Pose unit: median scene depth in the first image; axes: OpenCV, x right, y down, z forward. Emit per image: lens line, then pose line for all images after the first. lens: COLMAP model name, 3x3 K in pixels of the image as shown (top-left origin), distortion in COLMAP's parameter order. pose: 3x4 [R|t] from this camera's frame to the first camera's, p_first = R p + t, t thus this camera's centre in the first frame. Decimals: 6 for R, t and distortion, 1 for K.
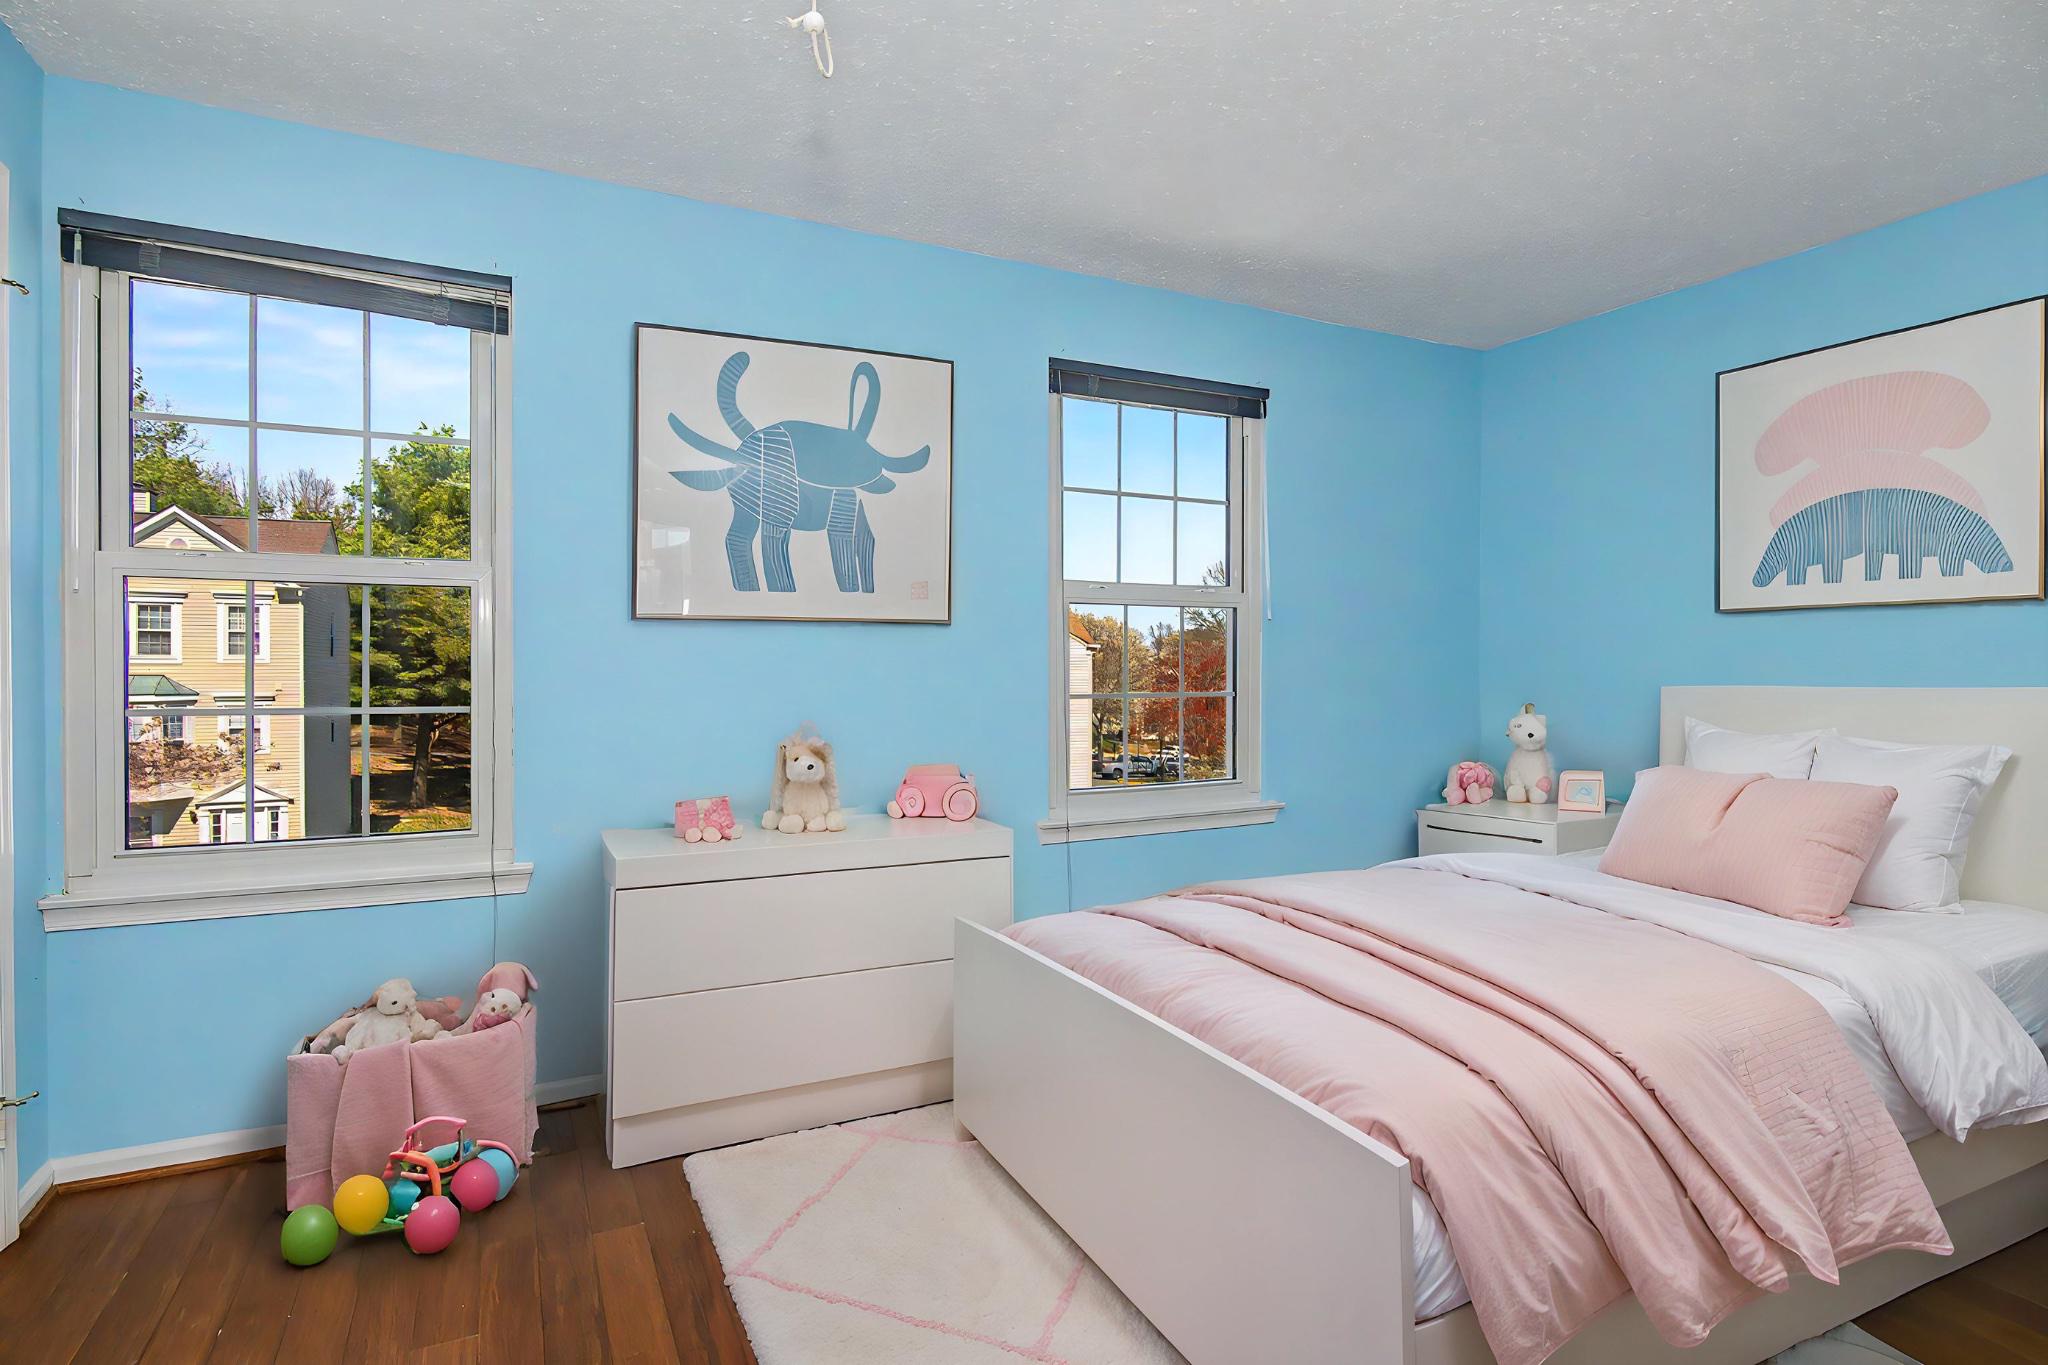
lens RADIAL K [[1019.2, 0, 1020.9], [0, 1019.2, 675.8], [0, 0, 1]] dist [-0.013395, -0.001023]
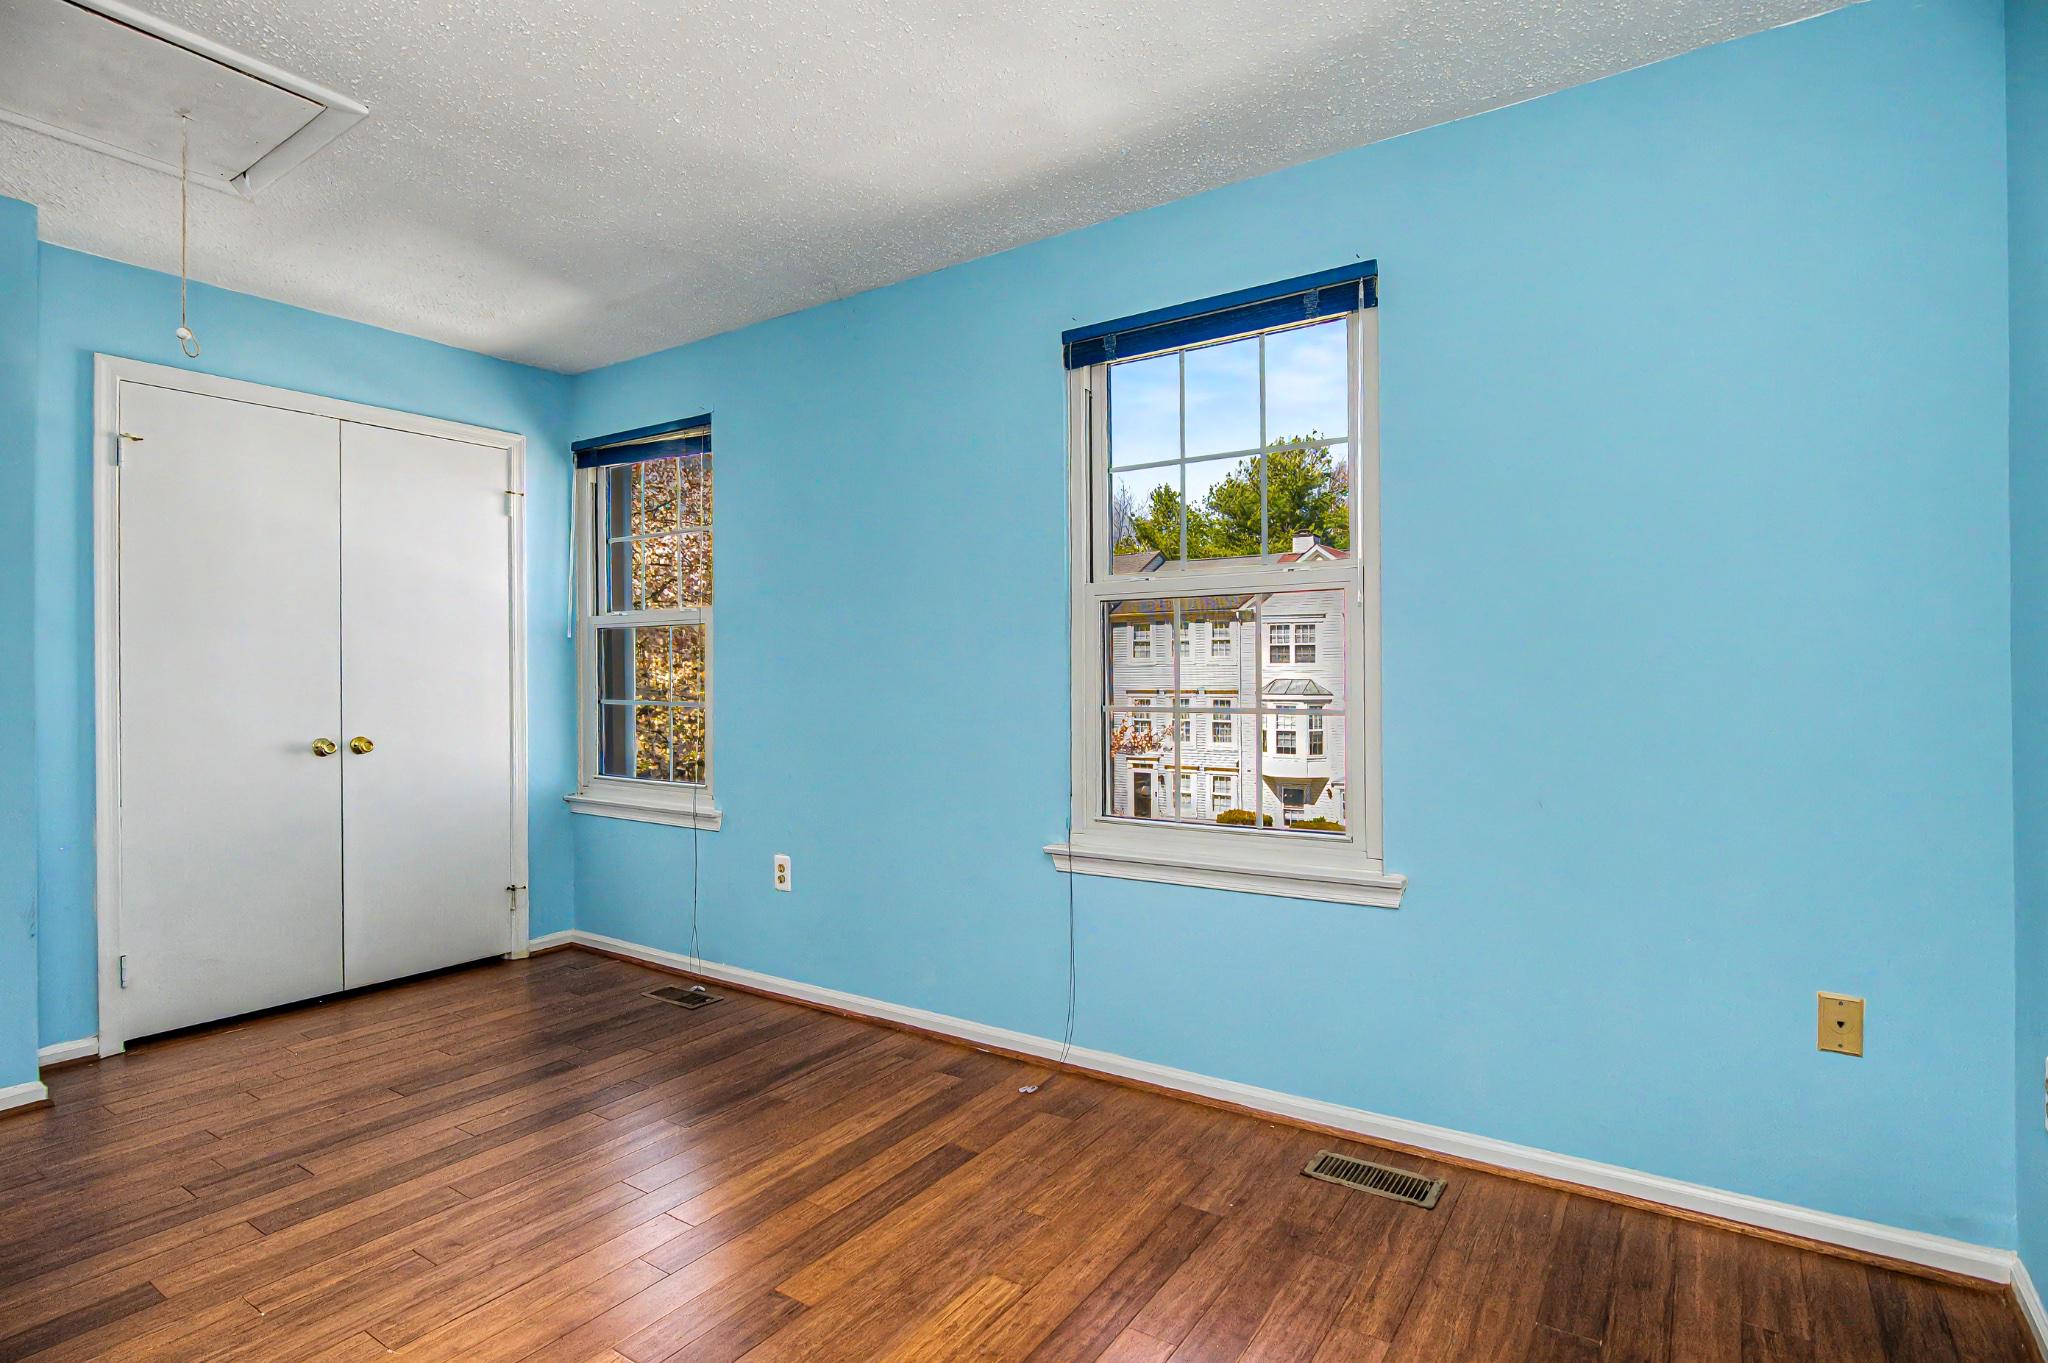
lens RADIAL K [[1022.4, 0, 1031.5], [0, 1022.4, 673.6], [0, 0, 1]] dist [-0.007491, -0.000614]
pose [[0.491708, -0.003031, -0.870755, 0.122709], [-0.002702, 0.999984, -0.005007, -0.000741], [0.870756, 0.004815, 0.491691, 0.081006]]
